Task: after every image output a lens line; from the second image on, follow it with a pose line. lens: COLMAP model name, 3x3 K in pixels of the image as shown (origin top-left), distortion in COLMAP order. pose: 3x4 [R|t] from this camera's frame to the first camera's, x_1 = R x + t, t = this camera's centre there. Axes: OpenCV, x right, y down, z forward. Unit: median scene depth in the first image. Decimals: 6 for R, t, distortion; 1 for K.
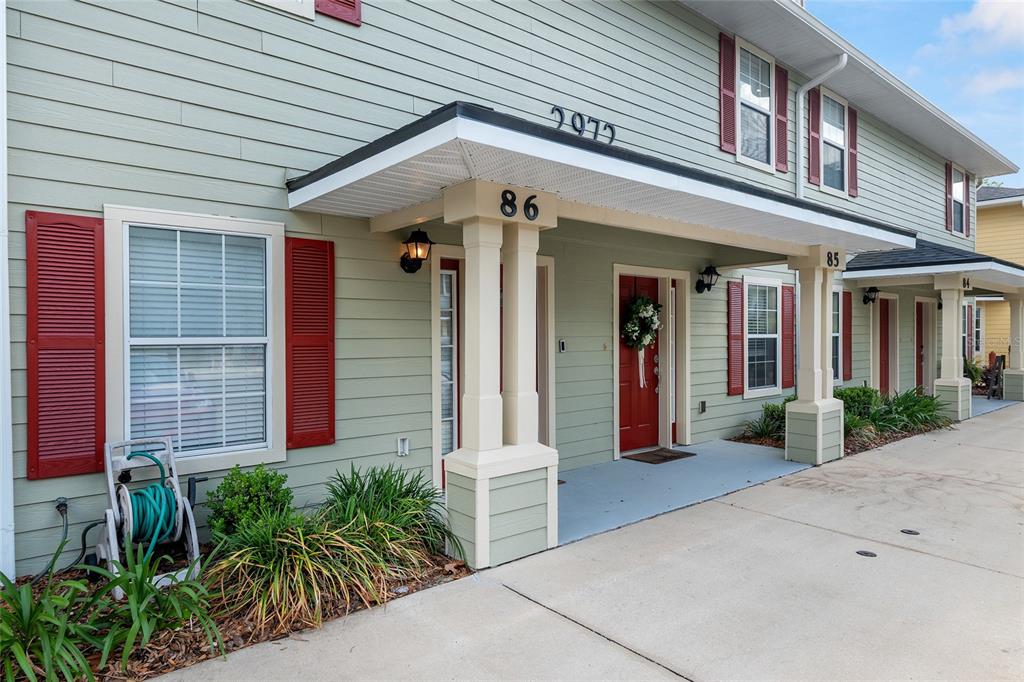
lens RADIAL K [[614.4, 0, 512.0], [0, 614.4, 341.0], [0, 0, 1]] dist [0.000104, -0.000098]
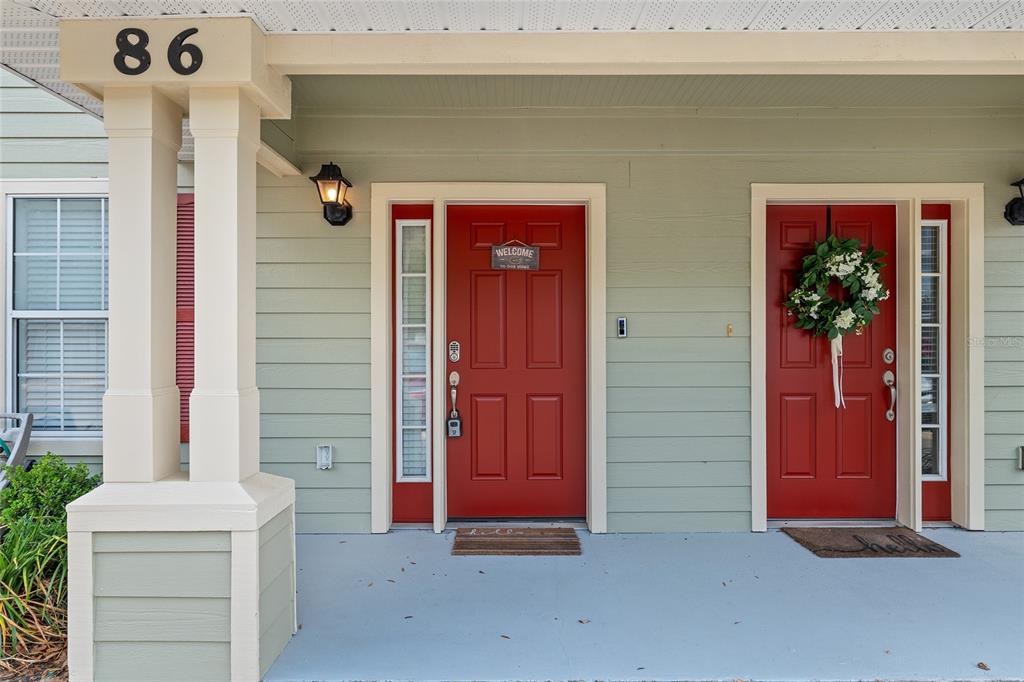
lens RADIAL K [[572.2, 0, 512.0], [0, 572.2, 341.0], [0, 0, 1]] dist [-0.000675, 0.000179]
pose [[0.769365, 0.001035, -0.638809, 0.330397], [-0.007791, 0.999940, -0.007763, 0.024669], [0.638762, 0.010949, 0.769327, 0.449887]]
